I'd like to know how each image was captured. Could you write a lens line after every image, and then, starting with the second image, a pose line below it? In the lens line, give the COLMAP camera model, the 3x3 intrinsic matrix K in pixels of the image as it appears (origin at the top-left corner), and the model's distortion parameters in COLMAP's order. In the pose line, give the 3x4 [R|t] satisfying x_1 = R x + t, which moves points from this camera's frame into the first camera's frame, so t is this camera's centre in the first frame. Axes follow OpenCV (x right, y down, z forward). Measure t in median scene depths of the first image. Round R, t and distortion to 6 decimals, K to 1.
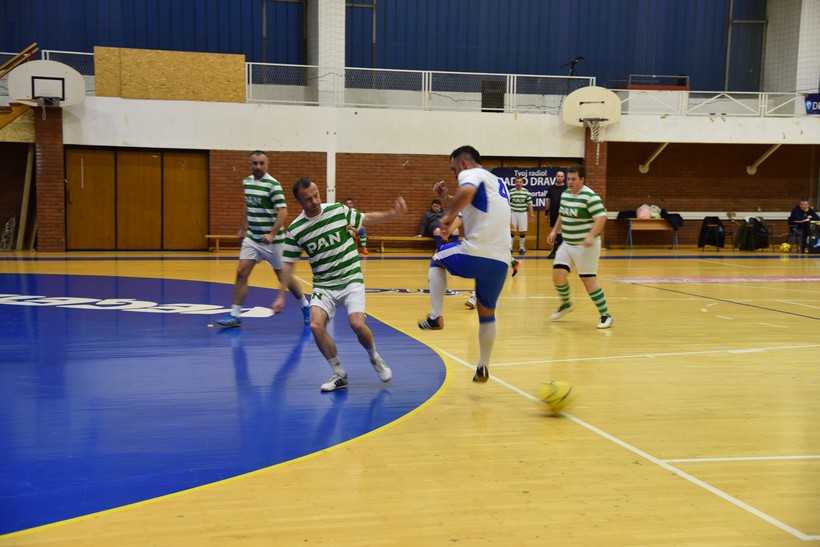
lens RADIAL K [[1162.9, 0, 410.0], [0, 1162.9, 273.5], [0, 0, 1]] dist [0.232270, 0.077699]
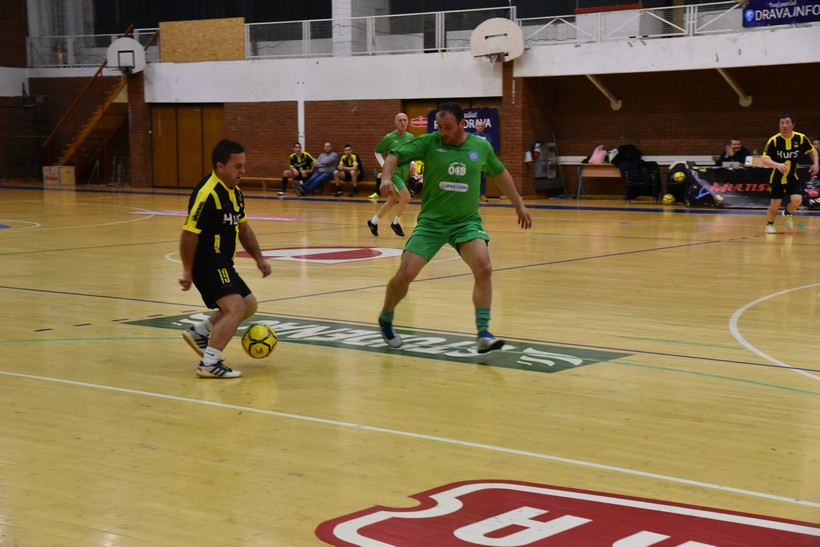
lens RADIAL K [[1468.4, 0, 410.0], [0, 1468.4, 273.5], [0, 0, 1]] dist [0.435372, -0.038645]
pose [[0.582345, 0.060215, -0.810709, 1.051687], [-0.047425, 0.998071, 0.040065, -0.003745], [0.811558, 0.015116, 0.584077, 0.268017]]
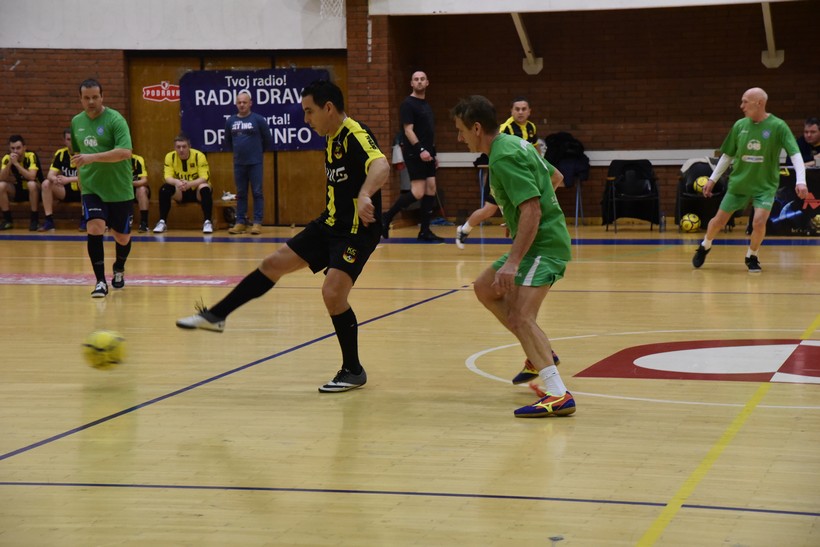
lens RADIAL K [[2144.3, 0, 410.0], [0, 2144.3, 273.5], [0, 0, 1]] dist [0.860523, 0.567711]
pose [[0.866243, 0.014947, -0.499399, 0.657087], [-0.014481, 0.999884, 0.004809, -0.003838], [0.499413, 0.003065, 0.866359, 0.177535]]
